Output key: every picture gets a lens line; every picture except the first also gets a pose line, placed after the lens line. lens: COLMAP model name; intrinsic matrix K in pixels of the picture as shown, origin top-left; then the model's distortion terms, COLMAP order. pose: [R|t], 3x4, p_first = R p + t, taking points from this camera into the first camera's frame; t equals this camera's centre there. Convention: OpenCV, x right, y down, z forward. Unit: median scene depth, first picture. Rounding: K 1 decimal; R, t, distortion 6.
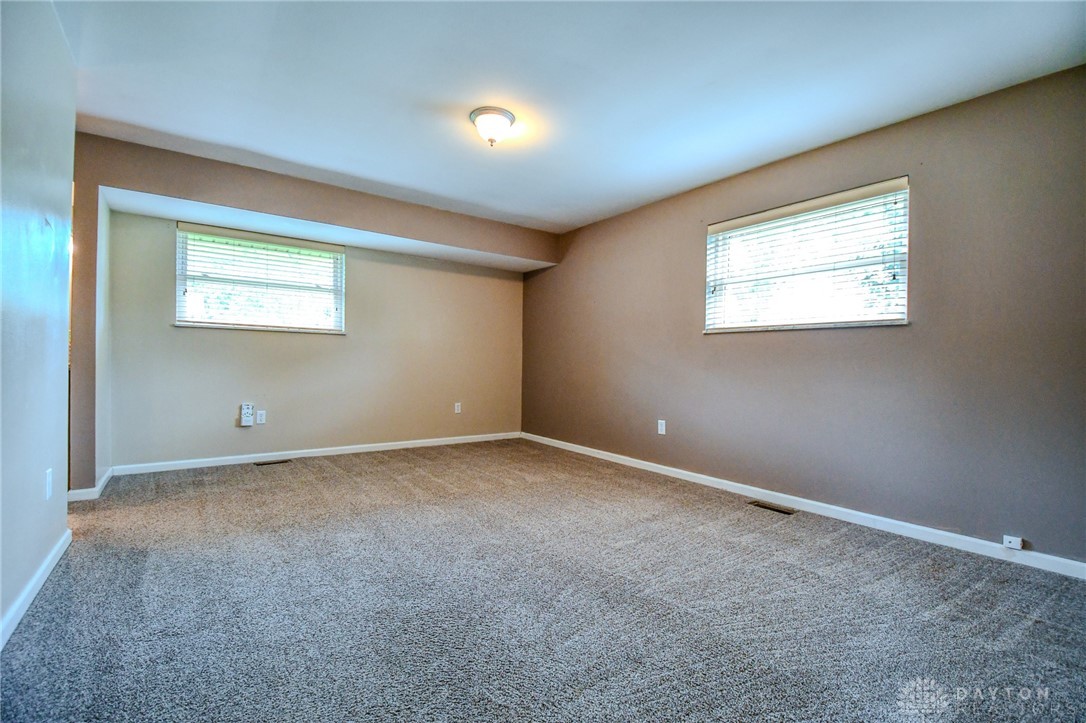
lens RADIAL K [[474.7, 0, 535.9], [0, 474.7, 367.2], [0, 0, 1]] dist [0.016106, -0.022913]
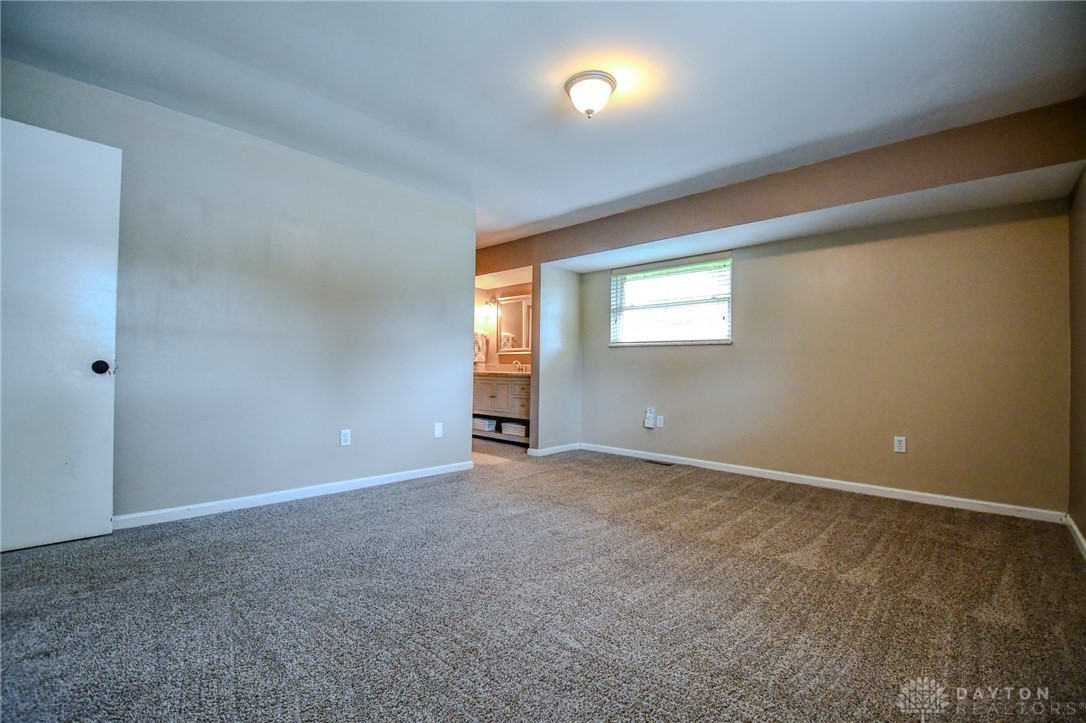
lens RADIAL K [[474.7, 0, 535.9], [0, 474.7, 367.2], [0, 0, 1]] dist [0.016106, -0.022913]
pose [[0.182519, -0.024581, -0.982895, 0.505163], [-0.024052, 0.999277, -0.029457, 0.015796], [0.982908, 0.029017, 0.181796, 0.515460]]
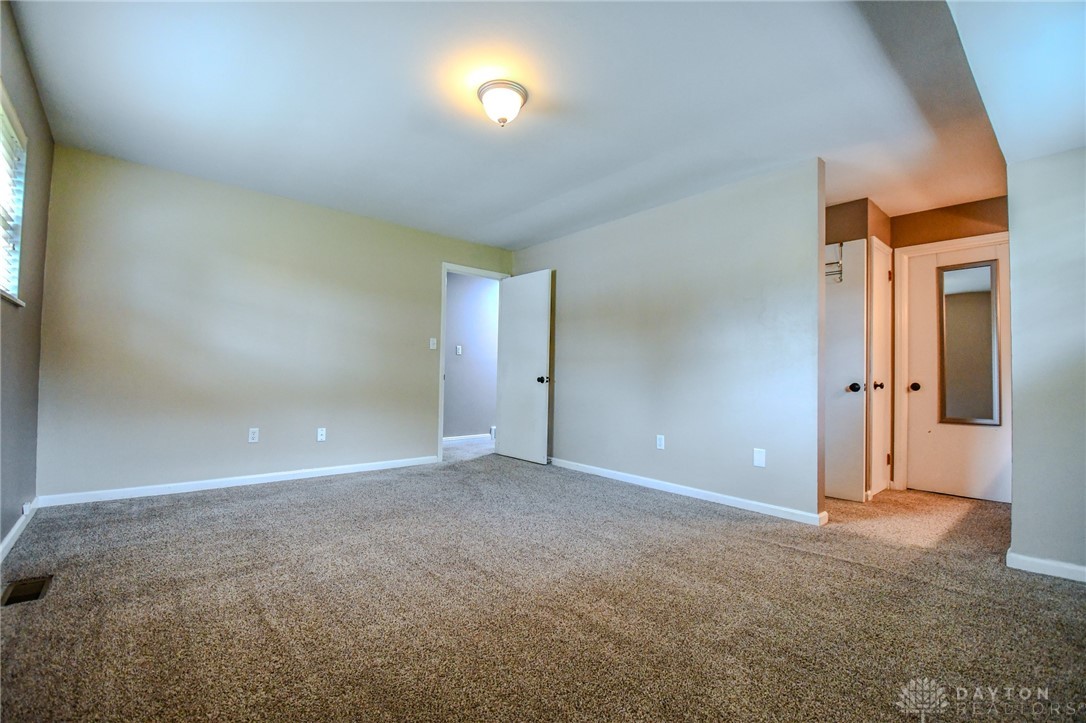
lens RADIAL K [[474.7, 0, 535.9], [0, 474.7, 367.2], [0, 0, 1]] dist [0.016106, -0.022913]
pose [[-0.996271, -0.038738, -0.077094, -0.068668], [-0.038236, 0.999237, -0.007977, -0.010256], [0.077345, -0.005000, -0.996992, 1.290904]]
